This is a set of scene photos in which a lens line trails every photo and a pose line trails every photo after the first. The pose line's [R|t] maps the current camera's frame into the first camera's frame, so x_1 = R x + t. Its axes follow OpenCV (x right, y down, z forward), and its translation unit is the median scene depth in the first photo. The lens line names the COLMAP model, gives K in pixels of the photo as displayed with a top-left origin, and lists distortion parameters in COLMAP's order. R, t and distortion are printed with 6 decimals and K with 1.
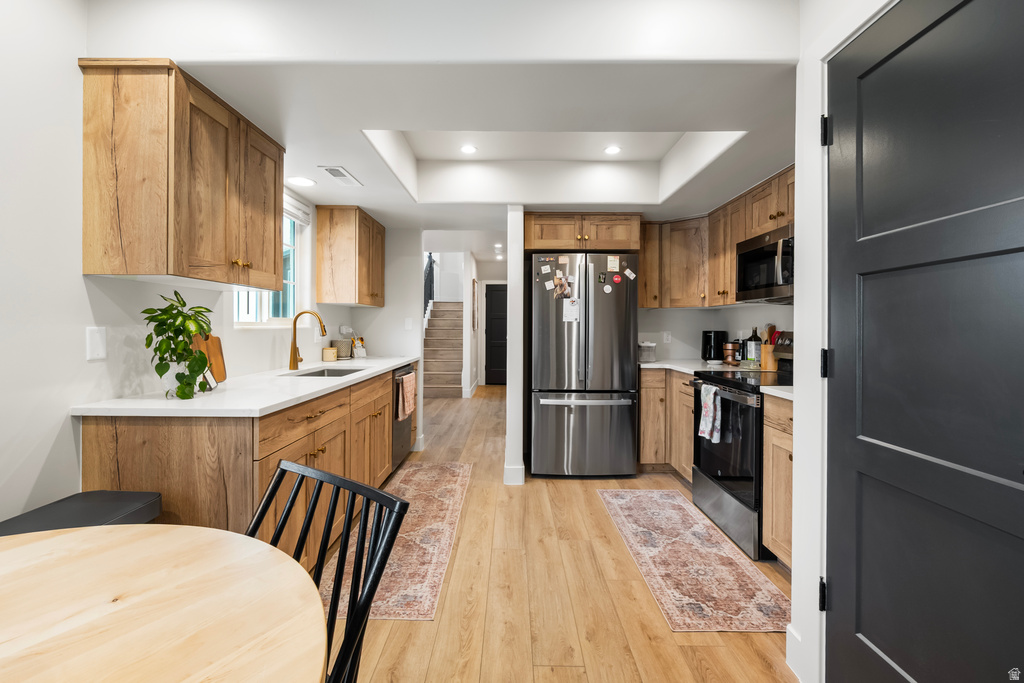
lens RADIAL K [[439.8, 0, 500.7], [0, 439.8, 328.1], [0, 0, 1]] dist [-0.007729, 0.002217]
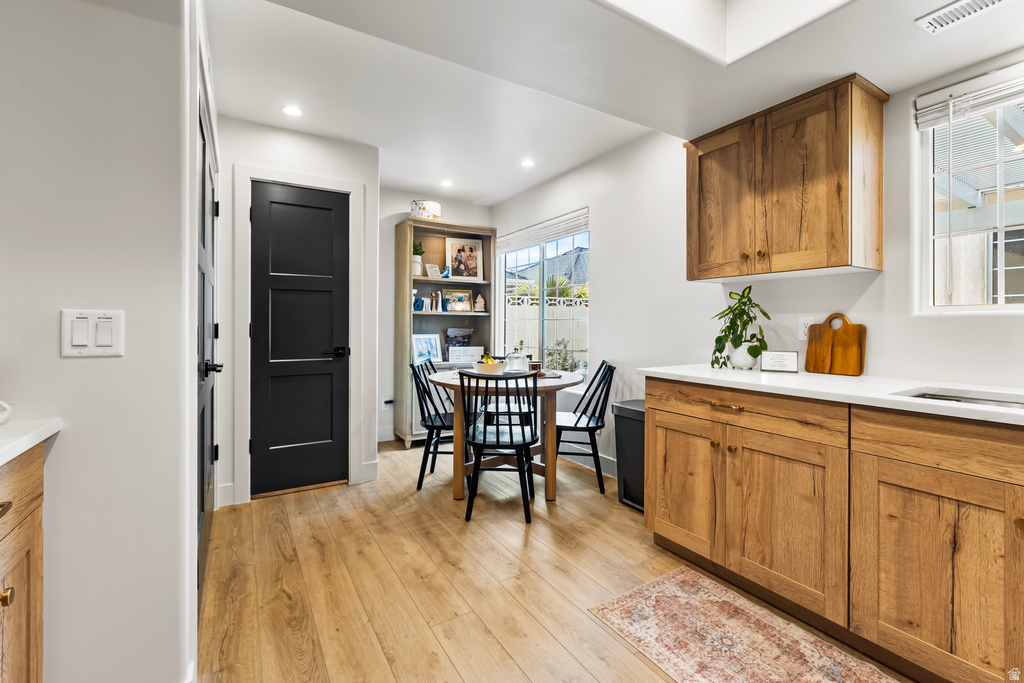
lens RADIAL K [[439.8, 0, 504.1], [0, 439.8, 324.1], [0, 0, 1]] dist [-0.007729, 0.002217]
pose [[-0.844125, -0.010039, -0.536052, 0.321735], [-0.010959, 0.999939, -0.001471, 0.020387], [0.536034, 0.004633, -0.844184, 1.037334]]
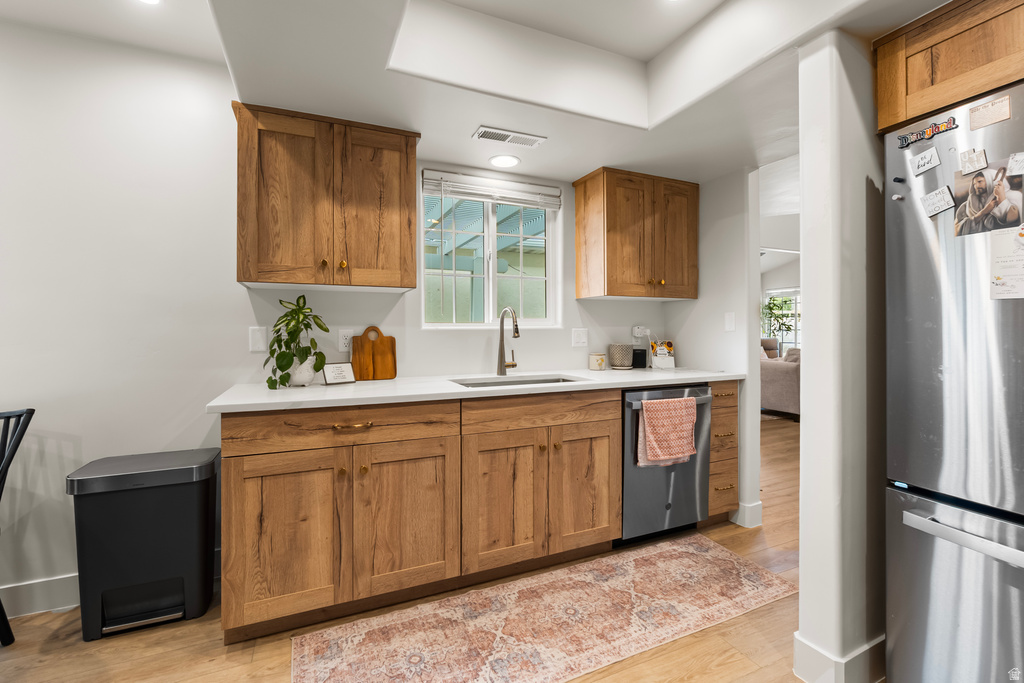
lens RADIAL K [[439.8, 0, 505.1], [0, 439.8, 330.5], [0, 0, 1]] dist [-0.007729, 0.002217]
pose [[0.422939, -0.009159, -0.906112, 0.330217], [0.002324, 0.999957, -0.009023, 0.011952], [0.906155, 0.001710, 0.422942, 0.612831]]
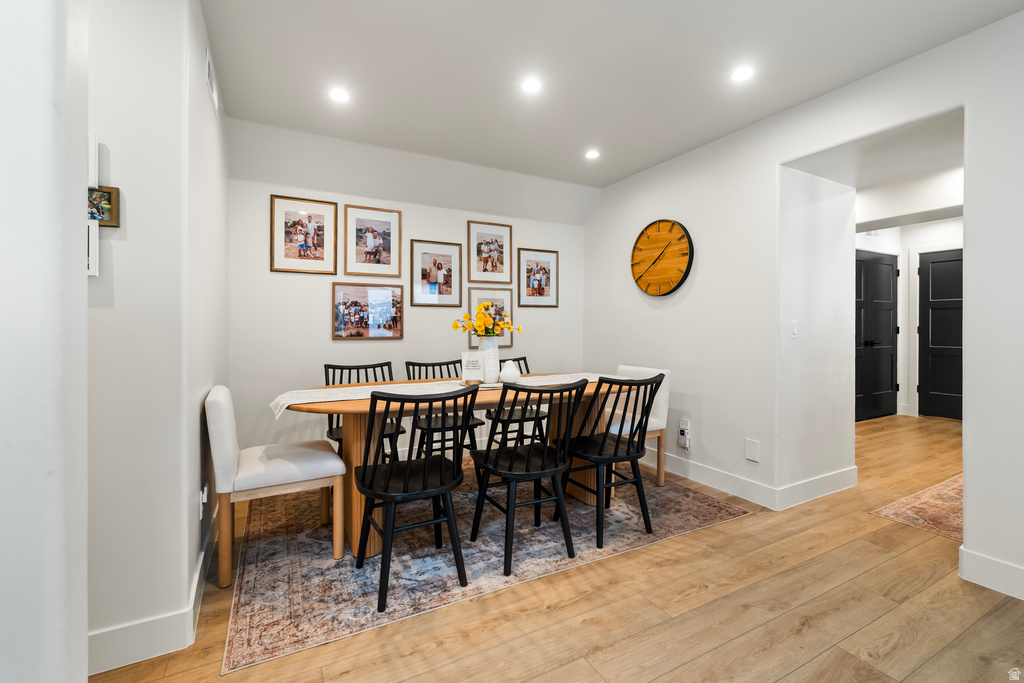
lens RADIAL K [[439.8, 0, 510.1], [0, 439.8, 324.5], [0, 0, 1]] dist [-0.007729, 0.002217]
pose [[-0.492427, -0.004929, 0.870340, -0.495203], [-0.002520, 0.999988, 0.004237, 0.012580], [-0.870350, -0.000107, -0.492434, 2.378291]]
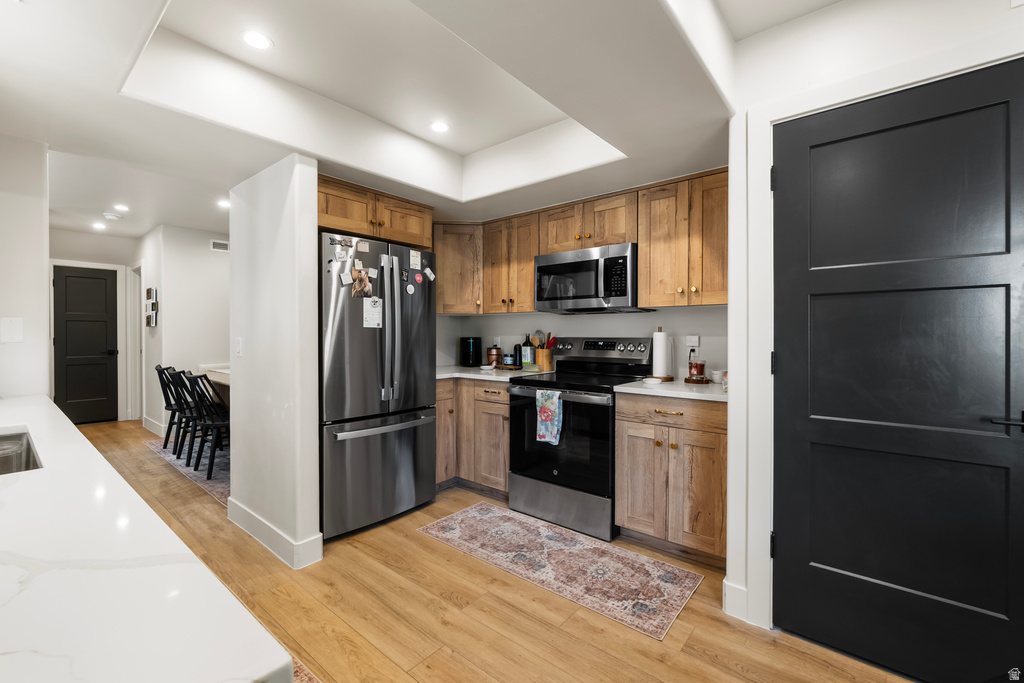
lens RADIAL K [[439.8, 0, 504.0], [0, 439.8, 336.9], [0, 0, 1]] dist [-0.007729, 0.002217]
pose [[0.630515, -0.010529, 0.776105, -0.345268], [0.004760, 0.999942, 0.009699, -0.005174], [-0.776162, -0.002421, 0.630529, 0.376833]]
